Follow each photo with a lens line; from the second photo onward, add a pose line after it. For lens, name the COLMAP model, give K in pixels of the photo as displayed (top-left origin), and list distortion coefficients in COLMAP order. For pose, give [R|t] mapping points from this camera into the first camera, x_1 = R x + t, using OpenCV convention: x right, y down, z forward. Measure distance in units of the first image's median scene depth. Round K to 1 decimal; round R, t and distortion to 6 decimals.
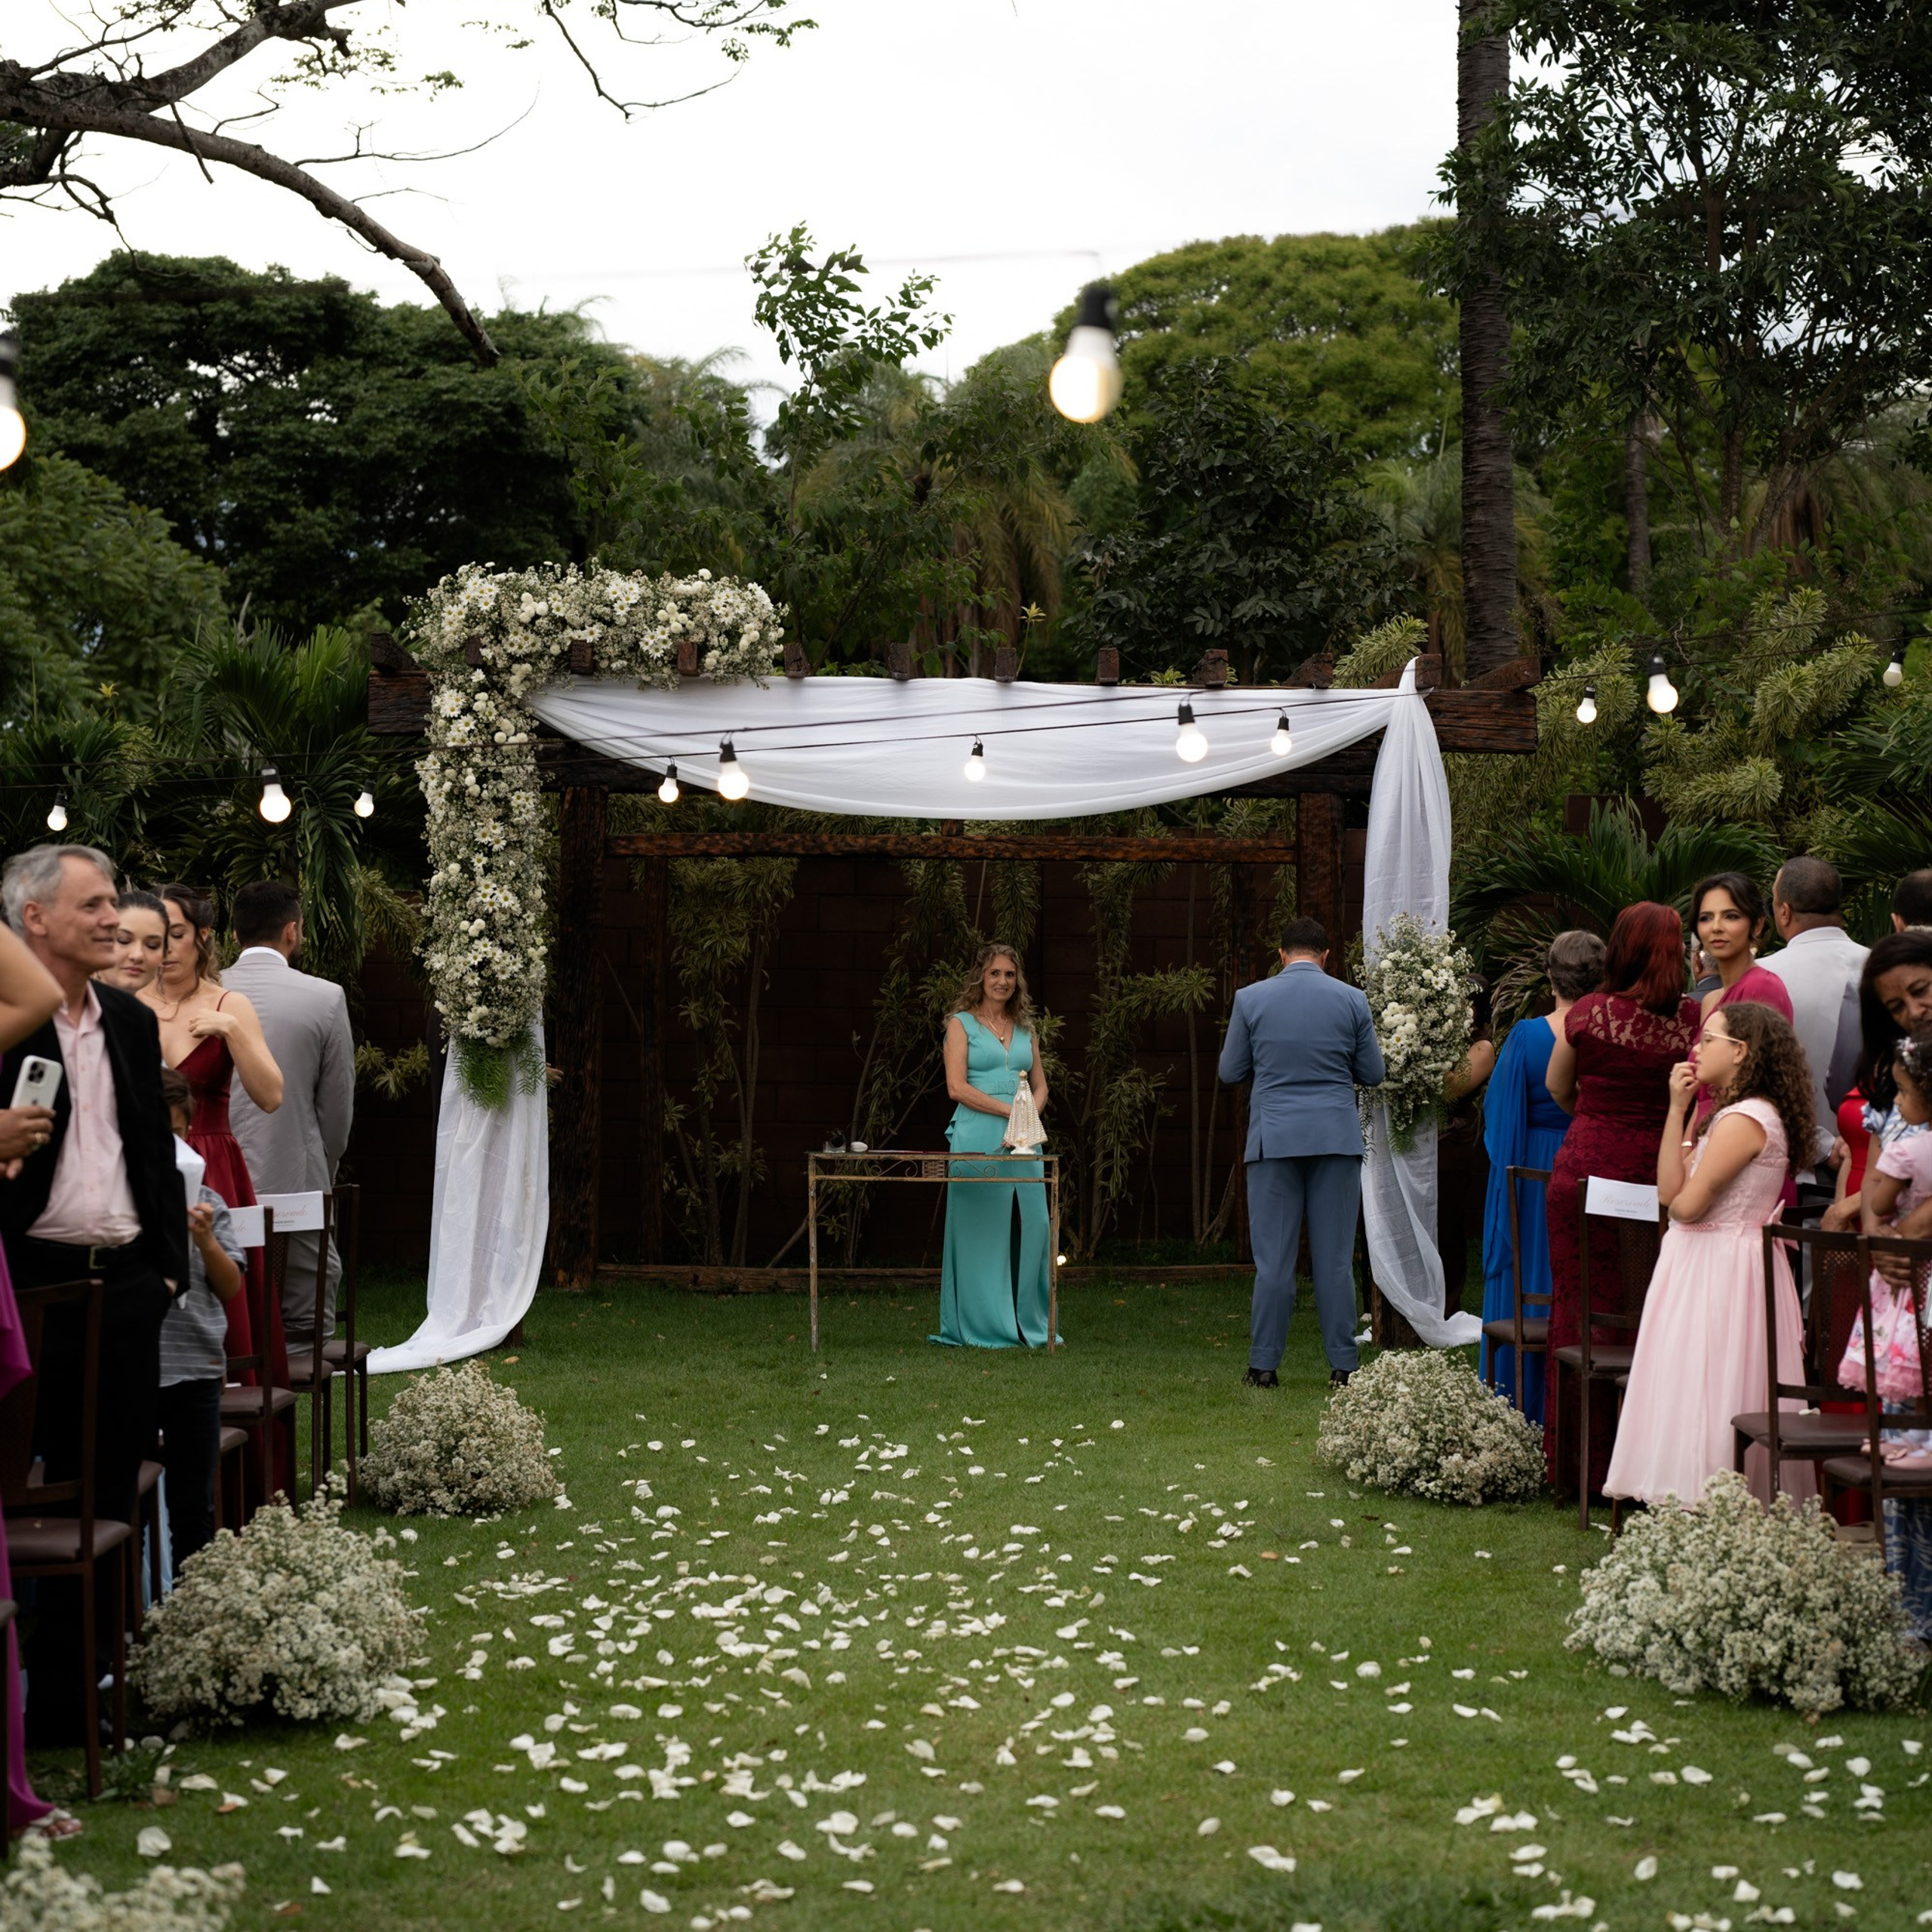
lens RADIAL K [[4387.7, 0, 966.0], [0, 4387.7, 966.0], [0, 0, 1]] dist [0.352807, -3.865334]
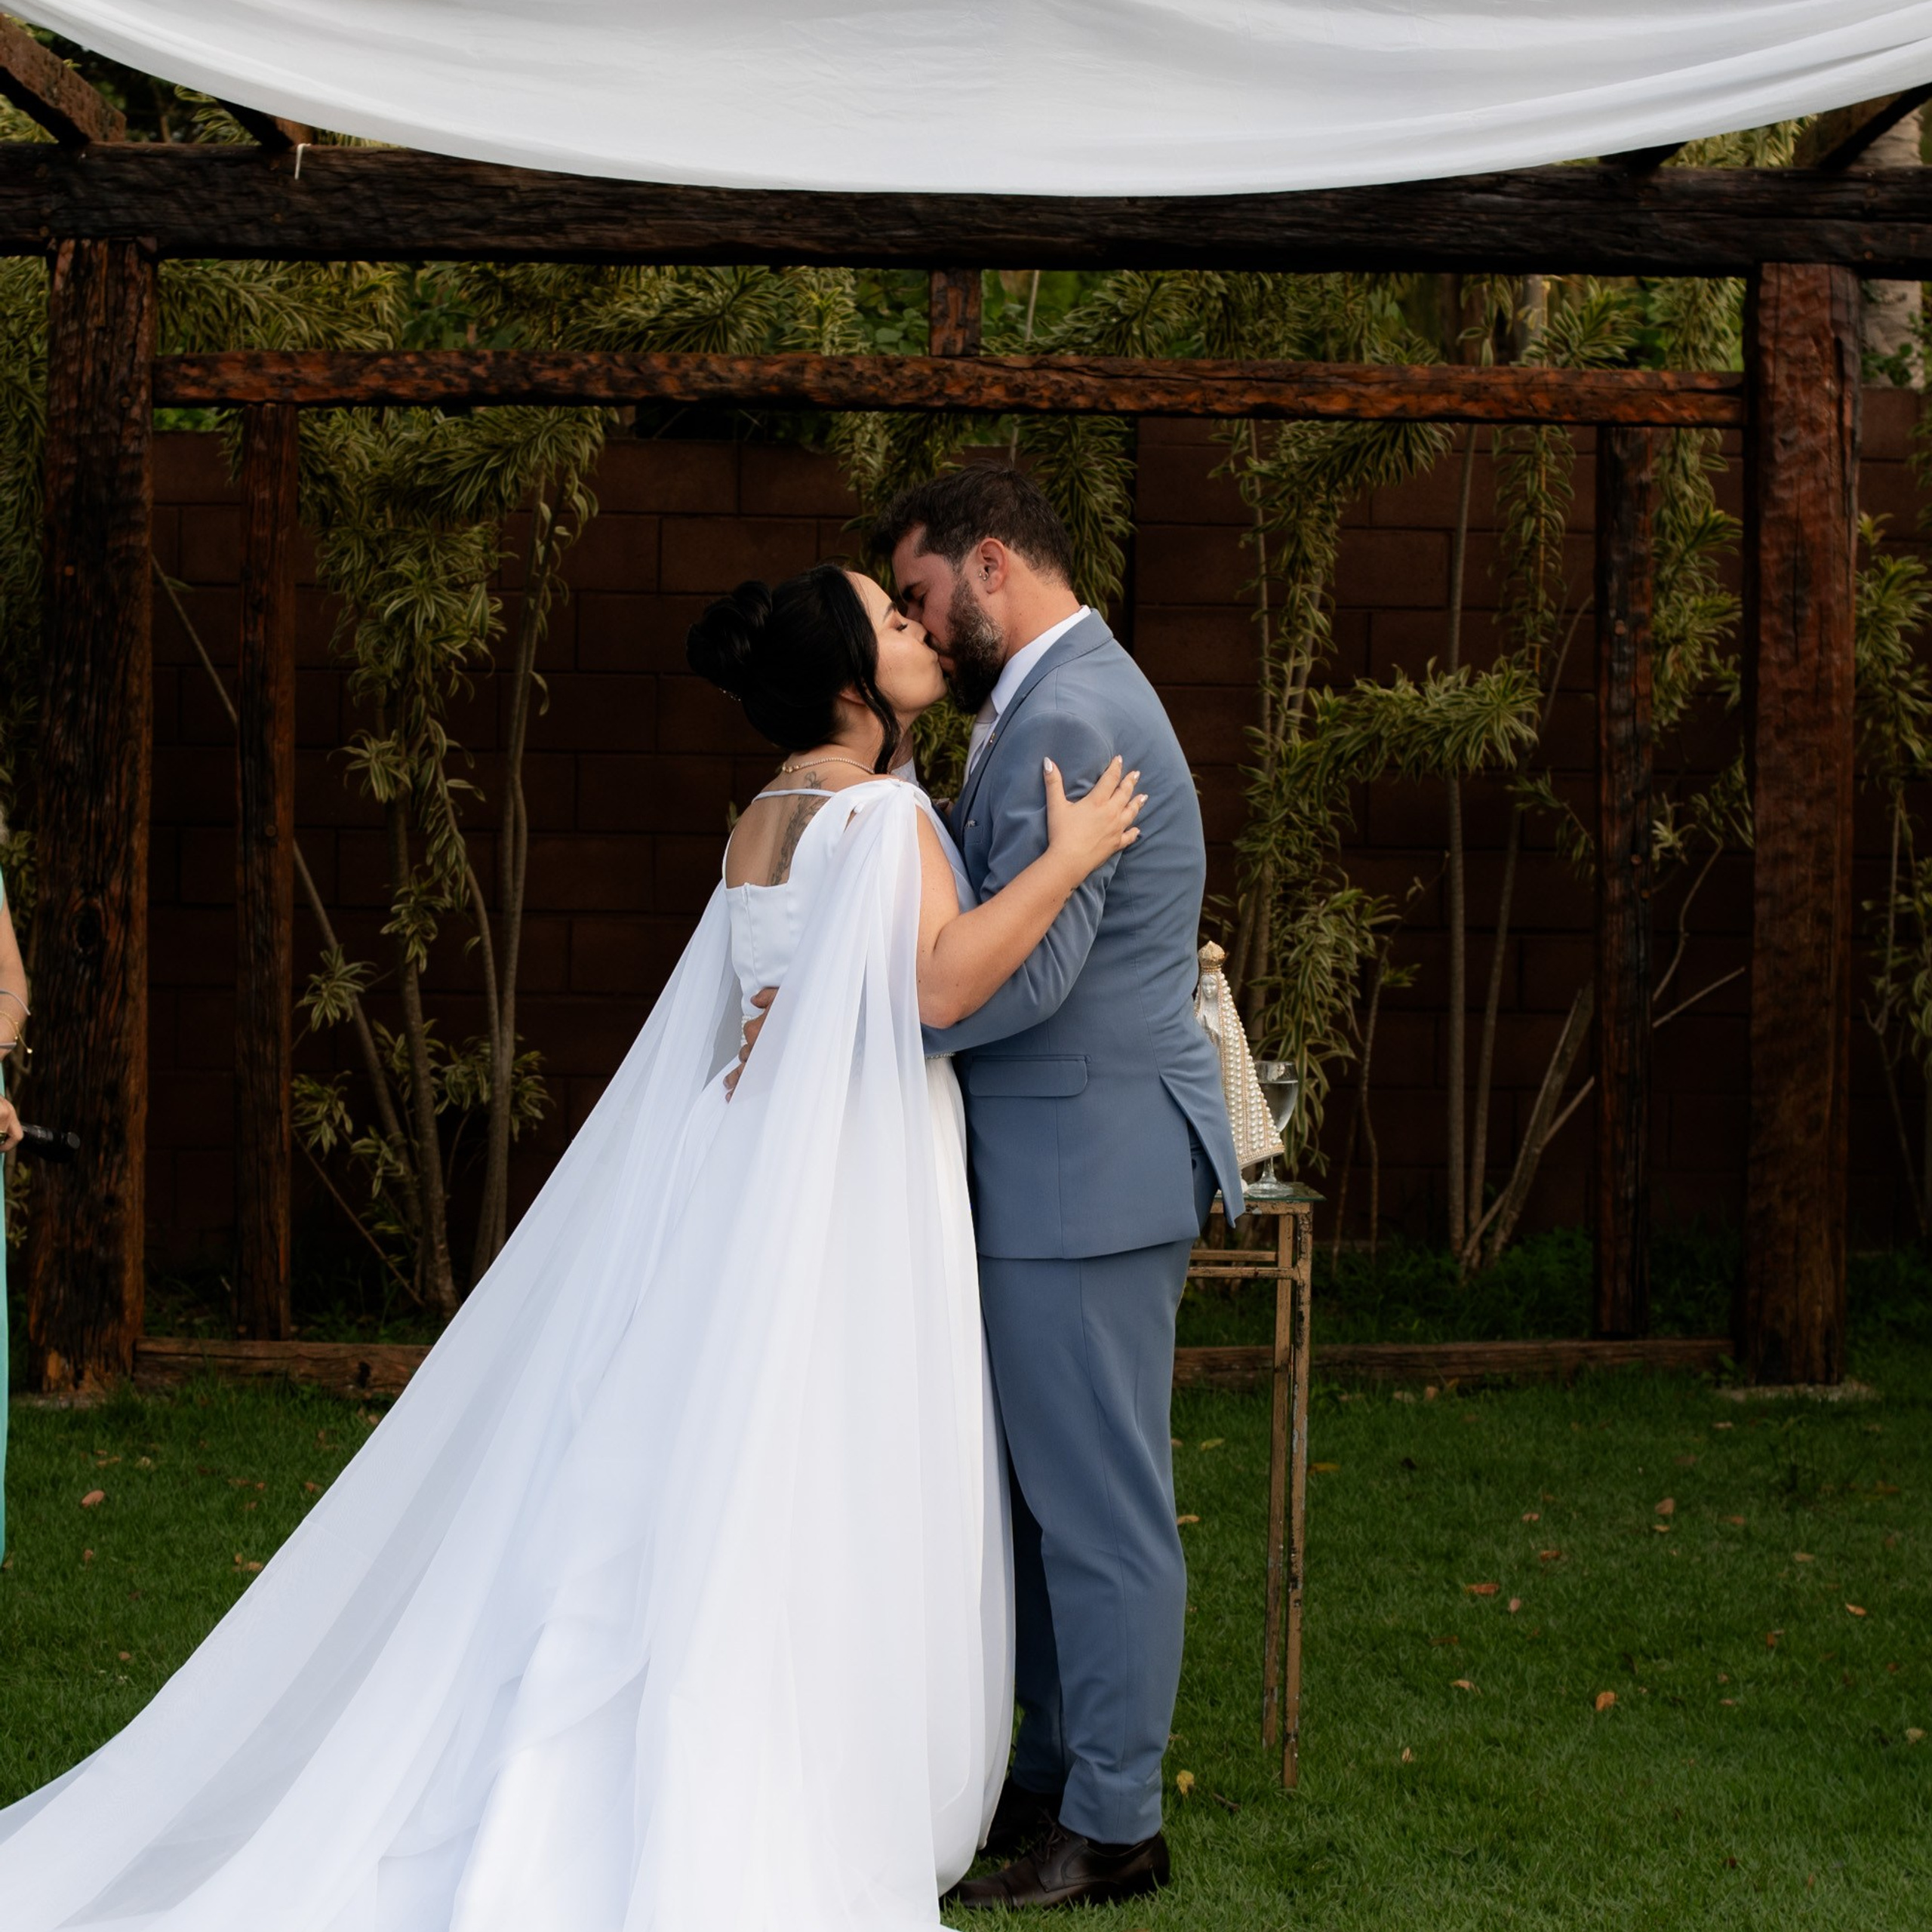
lens RADIAL K [[4308.9, 0, 1010.5], [0, 4308.9, 962.8], [0, 0, 1]] dist [-0.049513, -0.013495]
pose [[0.999546, 0.002837, 0.029980, -0.009700], [-0.004539, 0.998371, 0.056872, 0.005515], [-0.029770, -0.056982, 0.997931, 0.552299]]
